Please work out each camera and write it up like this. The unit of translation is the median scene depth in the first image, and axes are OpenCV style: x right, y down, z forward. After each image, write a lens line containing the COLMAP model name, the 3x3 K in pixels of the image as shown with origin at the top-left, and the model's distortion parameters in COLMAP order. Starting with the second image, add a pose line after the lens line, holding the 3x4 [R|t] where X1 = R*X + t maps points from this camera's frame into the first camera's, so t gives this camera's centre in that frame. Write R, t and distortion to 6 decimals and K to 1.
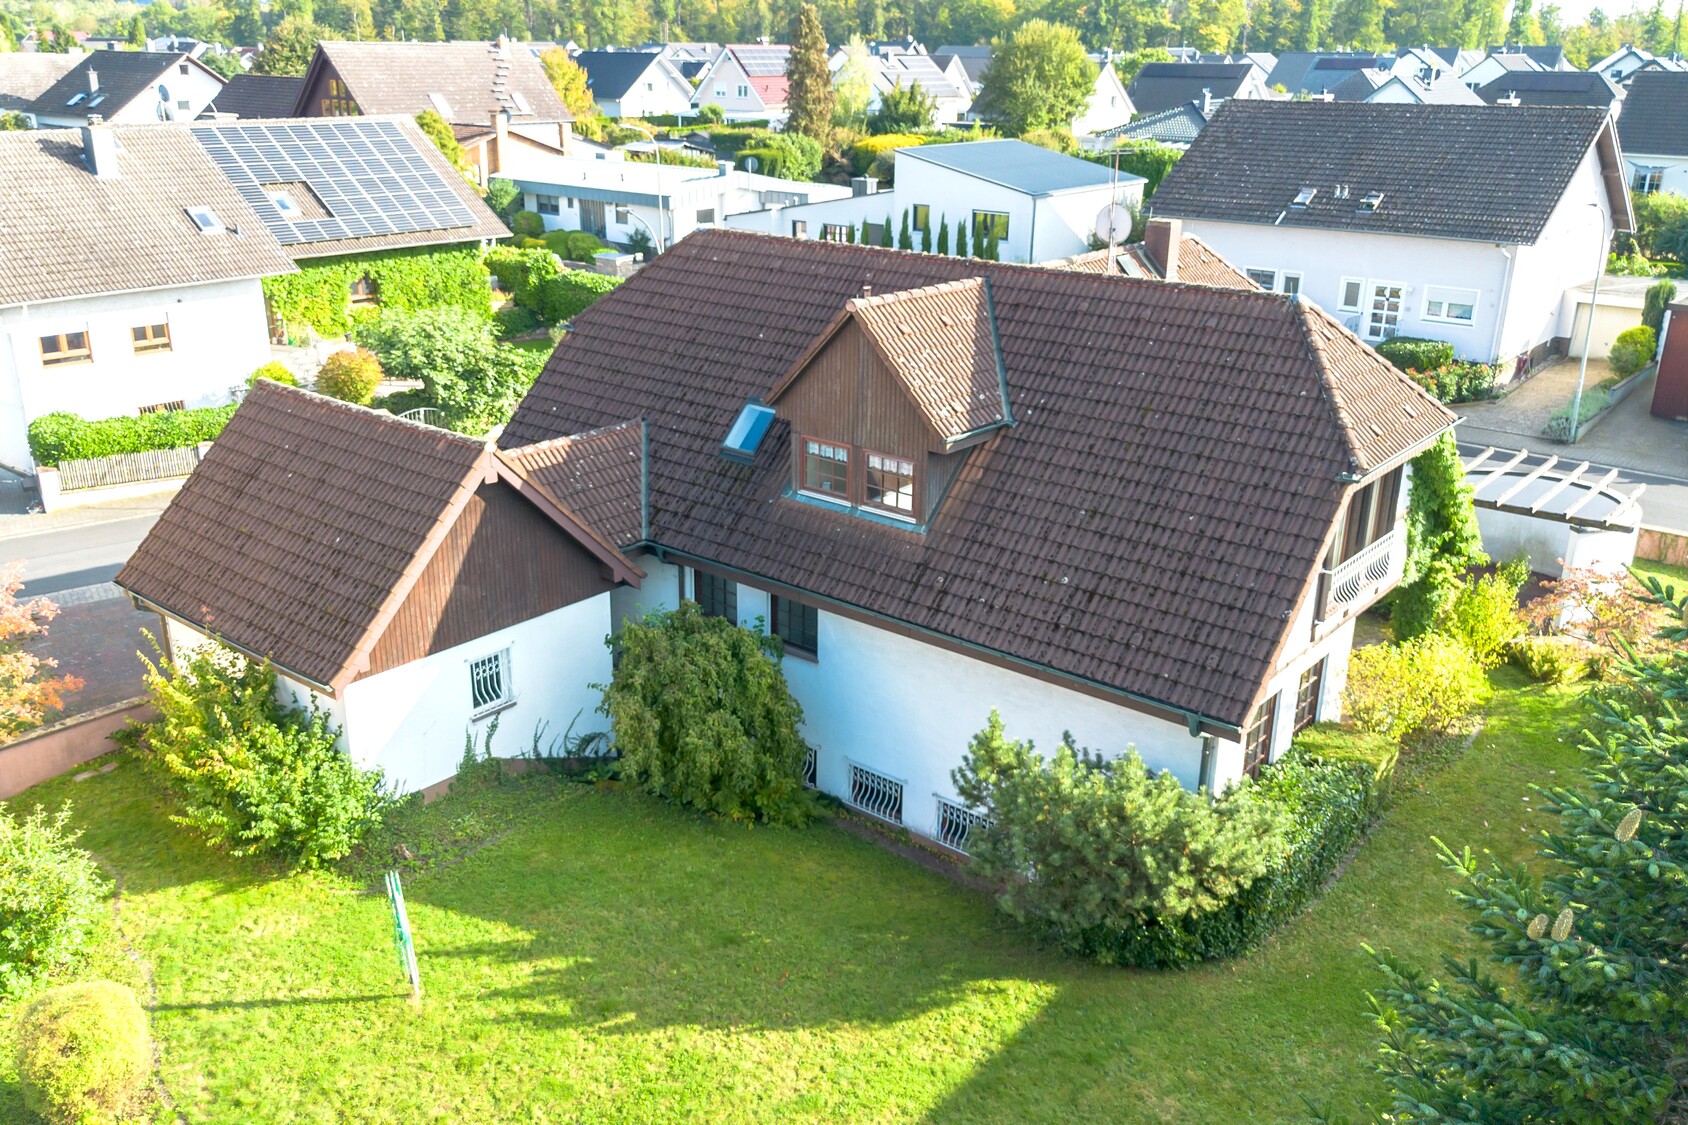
lens RADIAL K [[1412.4, 0, 813.7], [0, 1412.4, 560.3], [0, 0, 1]] dist [0.051031, -0.034281]
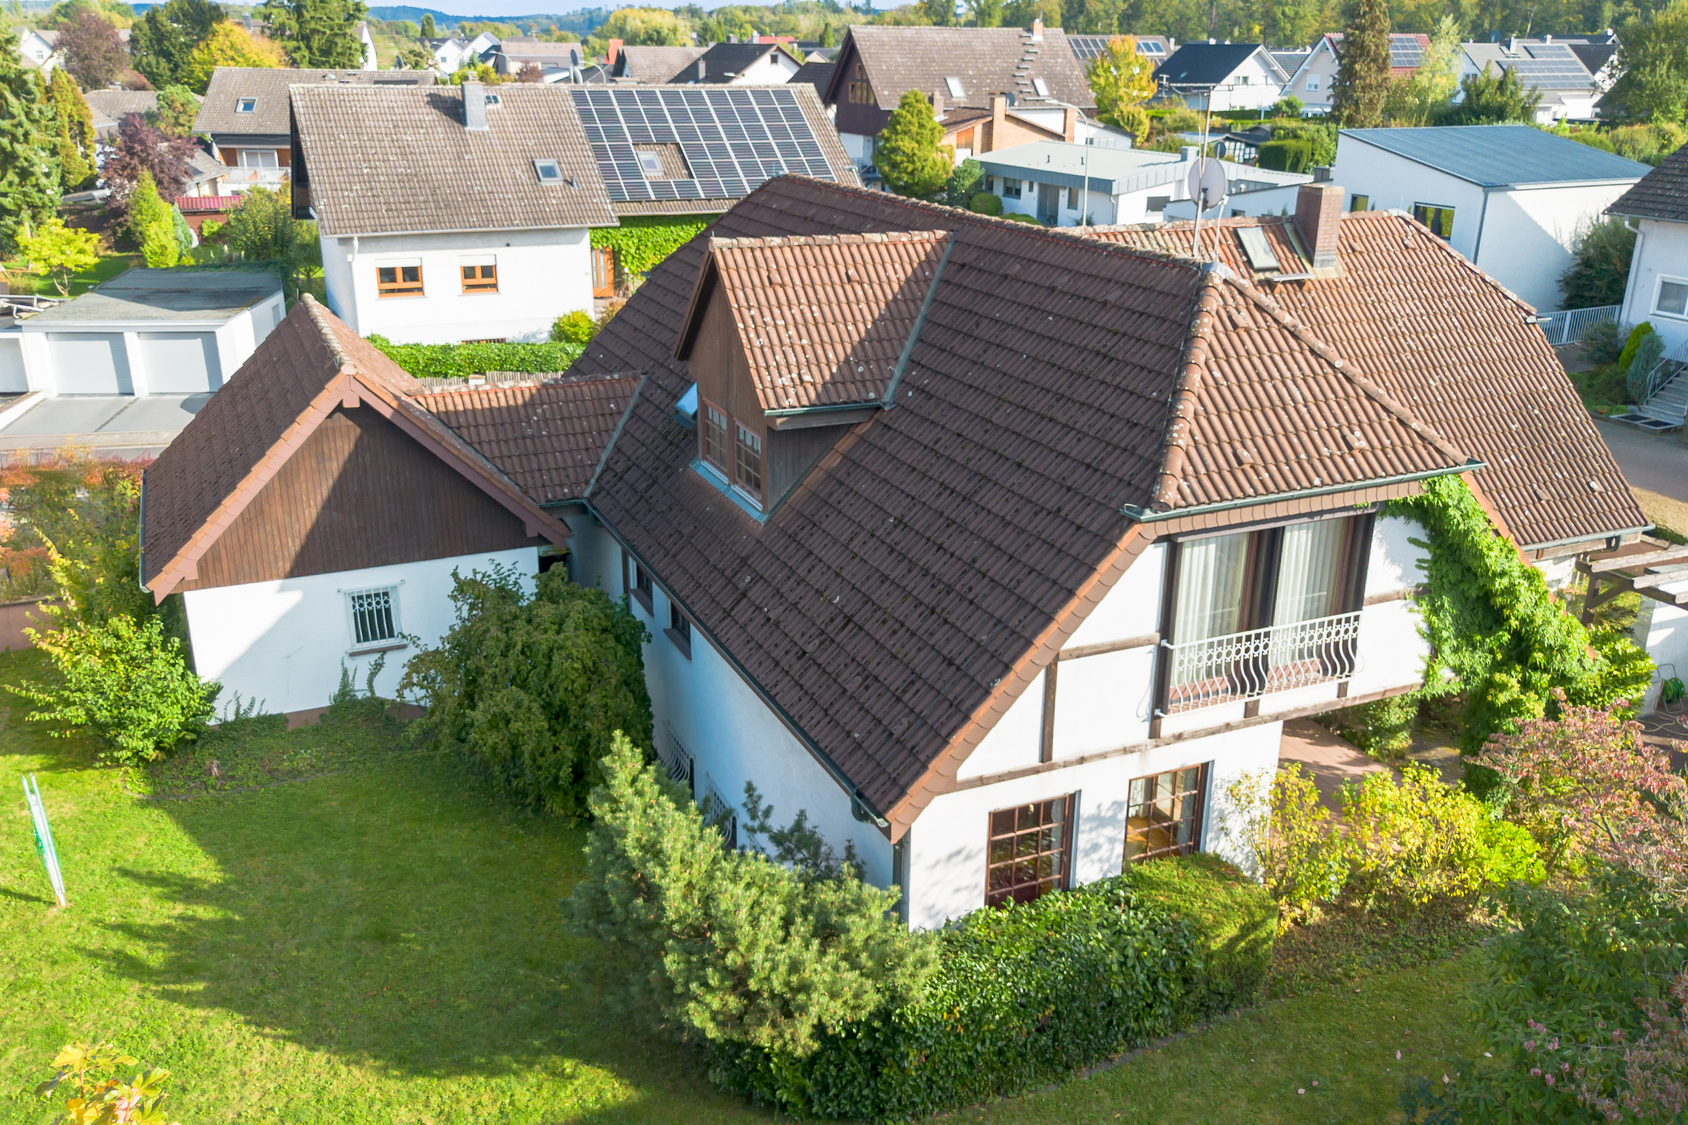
lens RADIAL K [[1412.4, 0, 813.7], [0, 1412.4, 560.3], [0, 0, 1]] dist [0.051031, -0.034281]
pose [[0.904785, 0.147779, -0.399406, 0.242432], [-0.148586, 0.988470, 0.029137, -0.014549], [0.399107, 0.032983, 0.916311, 0.136079]]
